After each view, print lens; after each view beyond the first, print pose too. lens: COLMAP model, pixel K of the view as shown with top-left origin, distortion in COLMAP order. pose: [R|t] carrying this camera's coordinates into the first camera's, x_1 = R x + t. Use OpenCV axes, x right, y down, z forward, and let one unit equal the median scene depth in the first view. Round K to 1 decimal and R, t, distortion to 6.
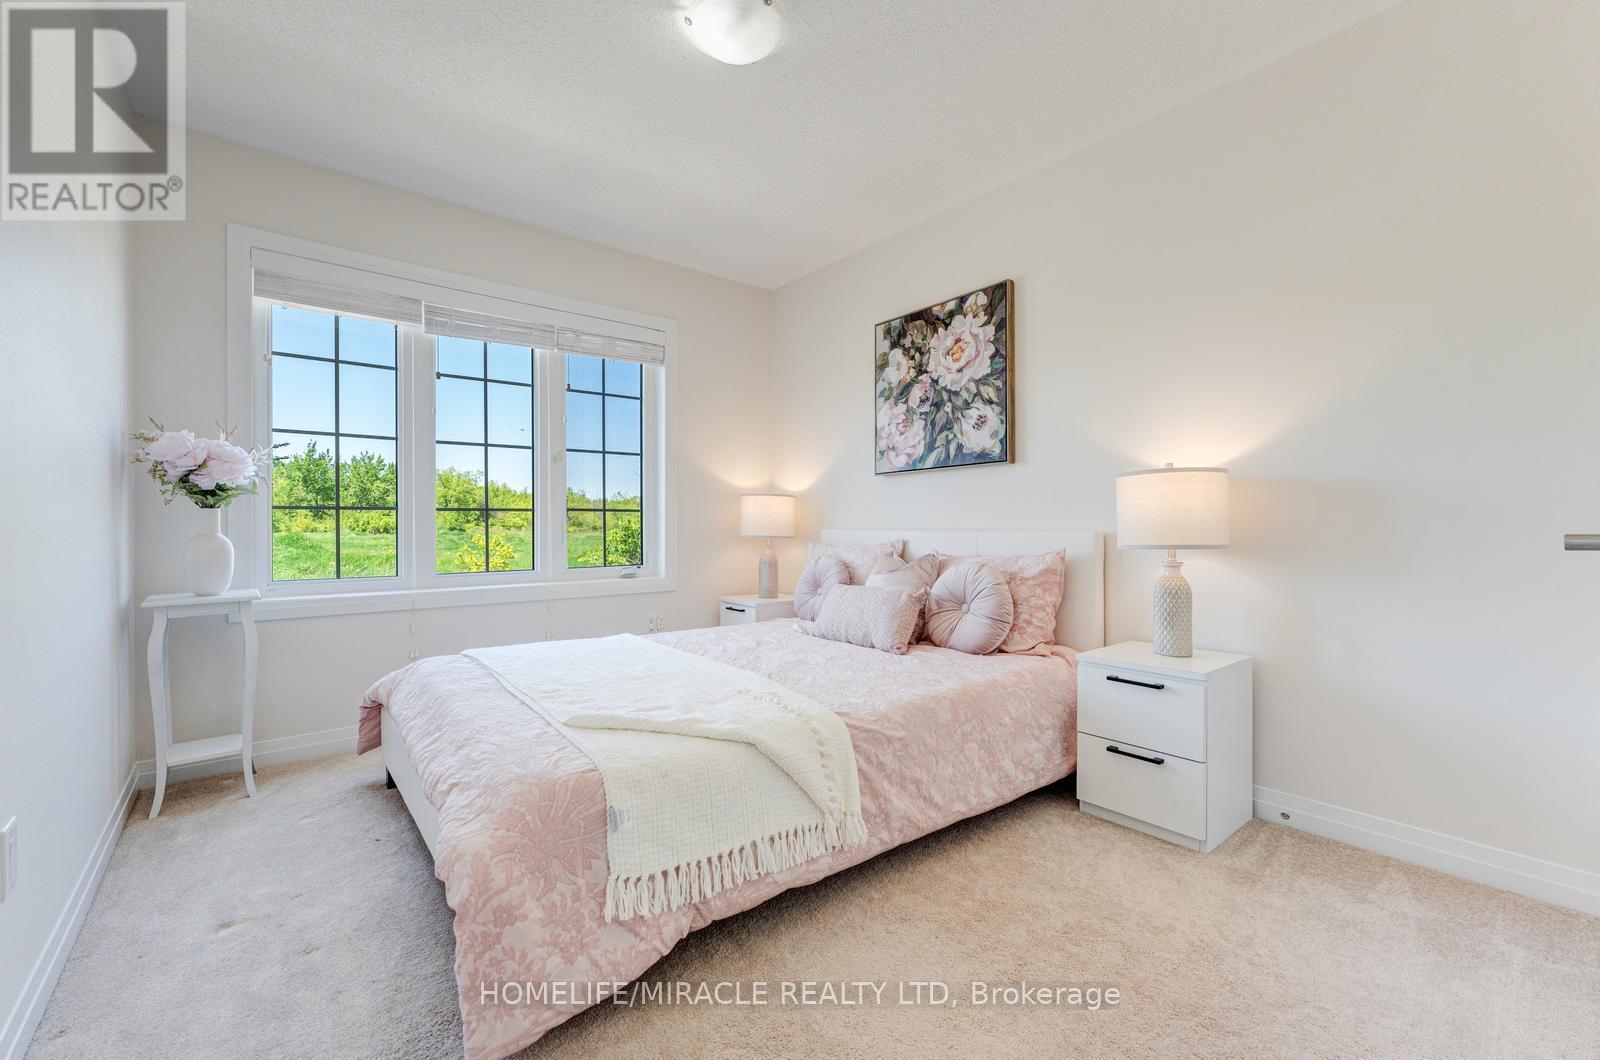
lens RADIAL K [[678.5, 0, 803.6], [0, 678.5, 527.5], [0, 0, 1]] dist [0.001412, 0.000151]
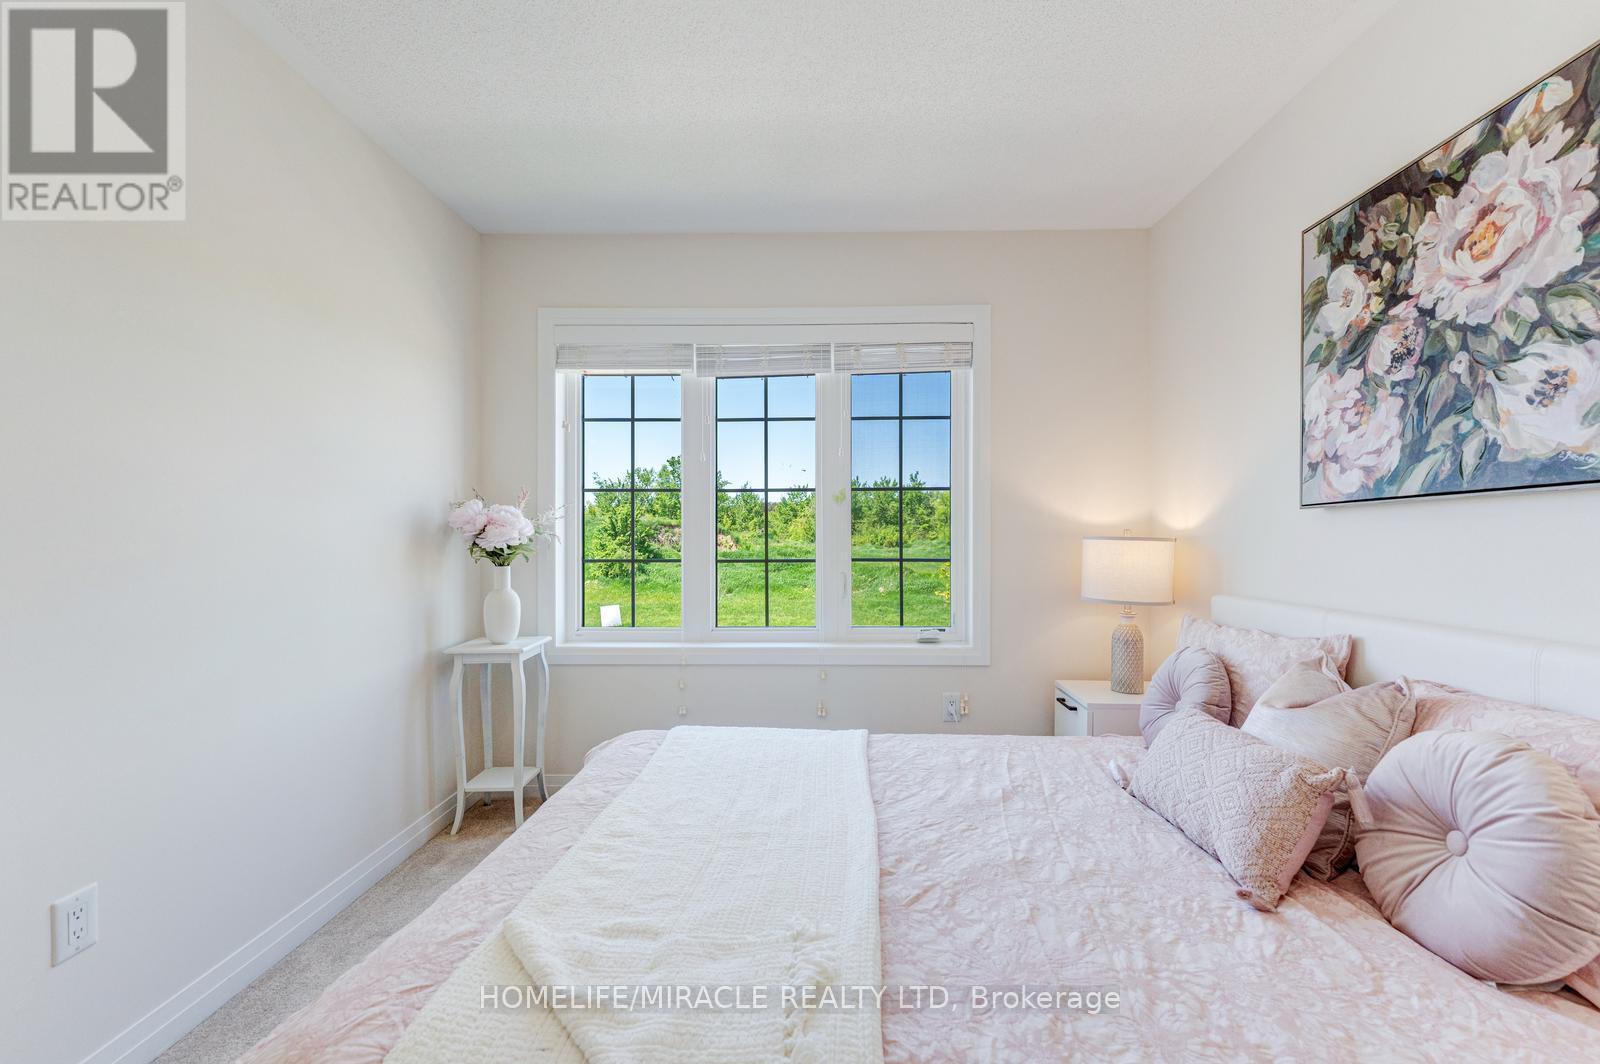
lens RADIAL K [[680.8, 0, 796.4], [0, 680.8, 537.9], [0, 0, 1]] dist [0.000025, 0.000010]
pose [[0.753419, 0.001956, -0.657537, 0.176015], [-0.001966, 0.999998, 0.000721, -0.057850], [0.657537, 0.000749, 0.753422, 0.354033]]
